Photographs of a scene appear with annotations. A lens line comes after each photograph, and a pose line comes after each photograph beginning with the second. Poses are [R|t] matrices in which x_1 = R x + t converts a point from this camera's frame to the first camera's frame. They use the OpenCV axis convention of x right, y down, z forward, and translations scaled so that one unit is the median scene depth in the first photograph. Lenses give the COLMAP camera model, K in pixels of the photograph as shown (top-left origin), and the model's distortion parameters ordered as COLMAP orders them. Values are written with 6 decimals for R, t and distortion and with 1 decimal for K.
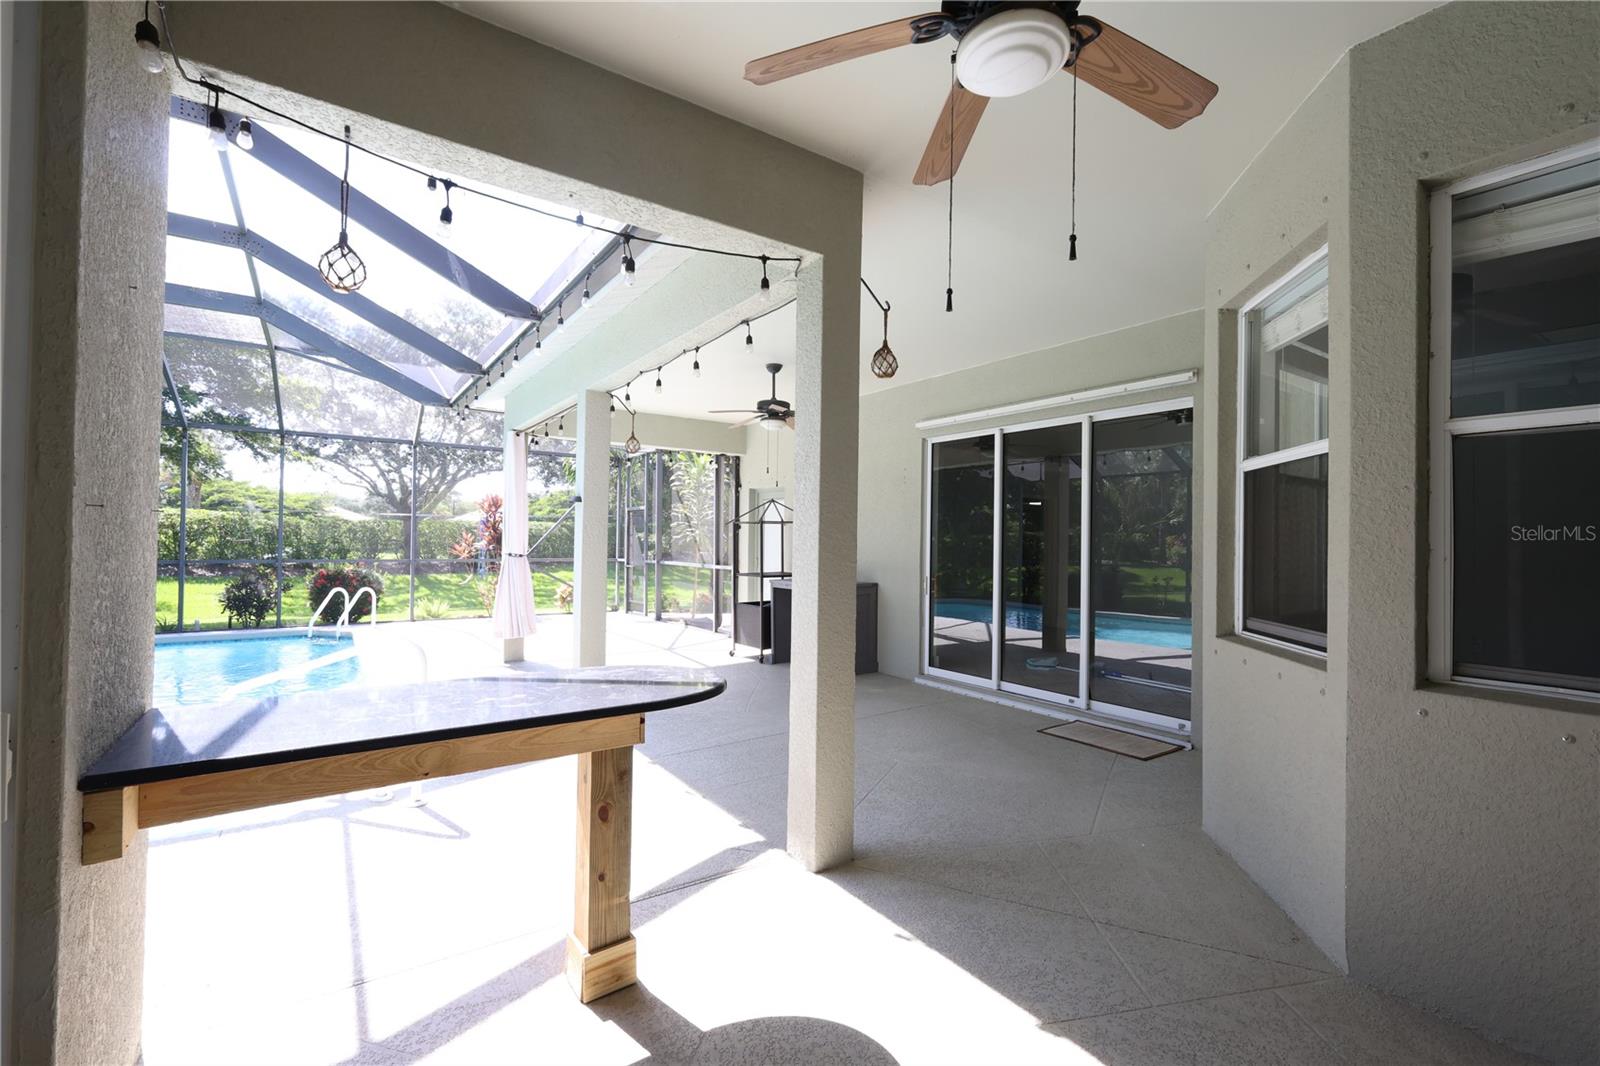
lens RADIAL K [[692.8, 0, 800.7], [0, 692.8, 537.9], [0, 0, 1]] dist [0.000952, -0.001228]
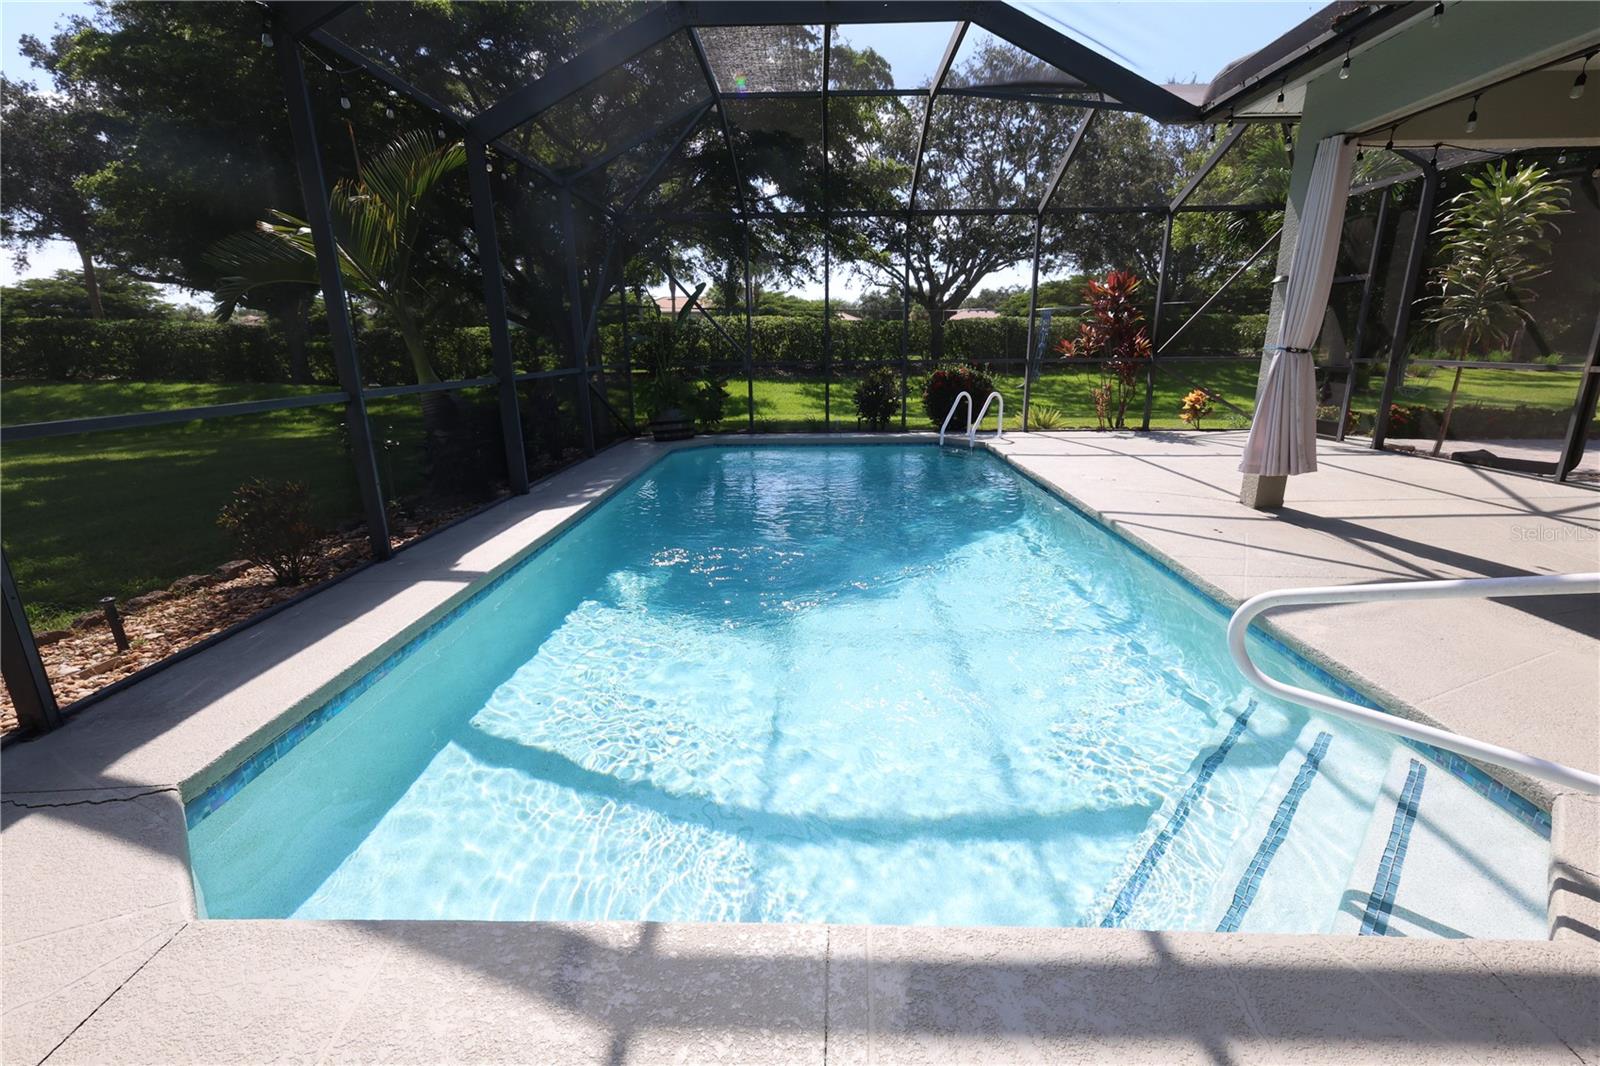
lens RADIAL K [[692.8, 0, 800.8], [0, 692.8, 535.3], [0, 0, 1]] dist [0.000952, -0.001228]
pose [[0.801624, 0.143191, -0.580427, -0.299136], [0.022687, 0.962906, 0.268881, 0.005001], [0.597398, -0.228709, 0.768640, 0.137920]]
